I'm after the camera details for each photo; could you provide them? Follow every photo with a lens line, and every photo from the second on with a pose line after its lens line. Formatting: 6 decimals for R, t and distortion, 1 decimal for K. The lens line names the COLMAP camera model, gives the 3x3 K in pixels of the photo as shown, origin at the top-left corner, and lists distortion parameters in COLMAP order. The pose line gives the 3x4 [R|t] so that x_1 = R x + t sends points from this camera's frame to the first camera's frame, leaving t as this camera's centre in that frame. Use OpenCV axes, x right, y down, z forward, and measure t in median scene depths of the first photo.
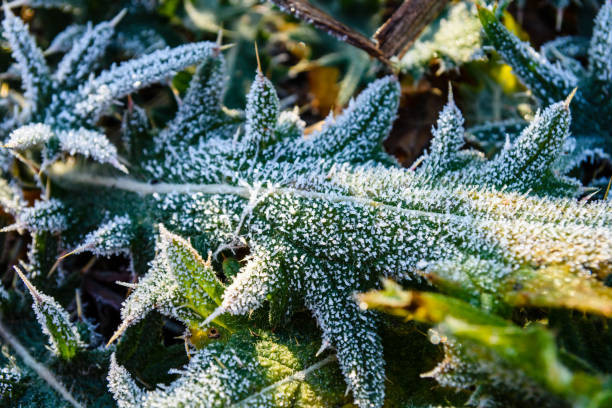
lens RADIAL K [[1080.3, 0, 306.0], [0, 1080.3, 204.0], [0, 0, 1]] dist [-0.008169, -0.012326]
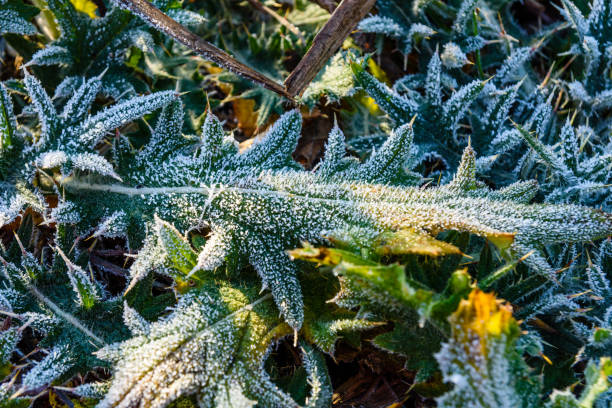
lens RADIAL K [[1084.9, 0, 306.0], [0, 1084.9, 204.0], [0, 0, 1]] dist [-0.024220, -0.148812]
pose [[0.992366, -0.045199, 0.114745, -0.090059], [0.043591, 0.998913, 0.016484, -0.011841], [-0.115366, -0.011357, 0.993258, -0.525172]]
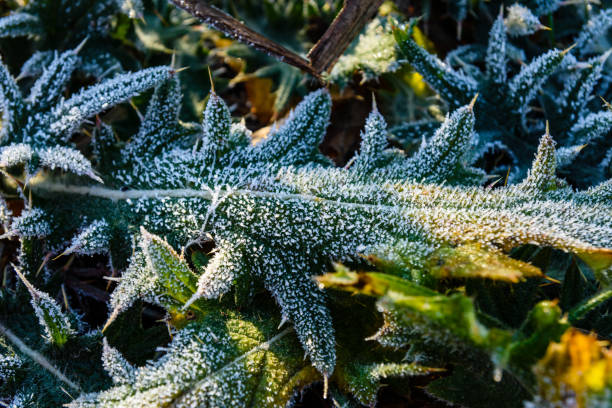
lens RADIAL K [[1080.3, 0, 306.0], [0, 1080.3, 204.0], [0, 0, 1]] dist [-0.008169, -0.012326]
pose [[0.994323, -0.053024, 0.092245, -0.058039], [0.050825, 0.998368, 0.026035, -0.025898], [-0.093475, -0.021199, 0.995396, -0.184293]]
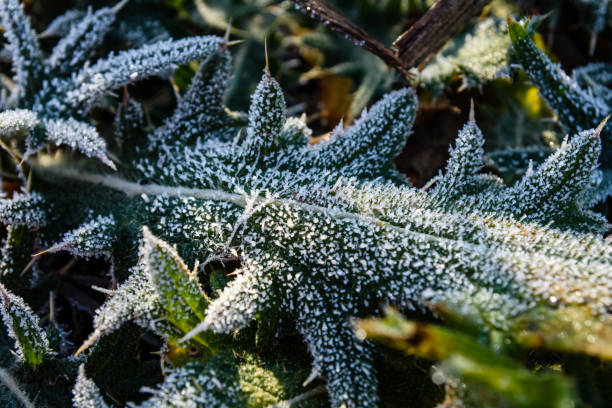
lens RADIAL K [[1080.3, 0, 306.0], [0, 1080.3, 204.0], [0, 0, 1]] dist [-0.008169, -0.012326]
pose [[0.996884, 0.078795, -0.003805, 0.002424], [-0.078860, 0.996646, -0.021838, 0.007938], [0.002072, 0.022070, 0.999754, 0.082765]]
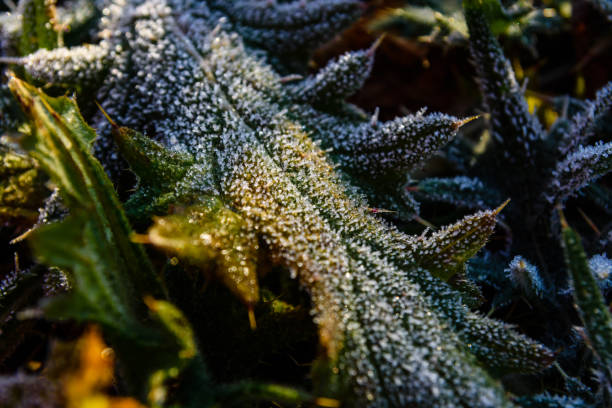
lens RADIAL K [[1080.3, 0, 306.0], [0, 1080.3, 204.0], [0, 0, 1]] dist [-0.008169, -0.012326]
pose [[0.688260, 0.606052, -0.398747, 0.537011], [-0.599755, 0.784578, 0.157262, -0.105355], [0.408157, 0.130913, 0.903476, 0.198536]]
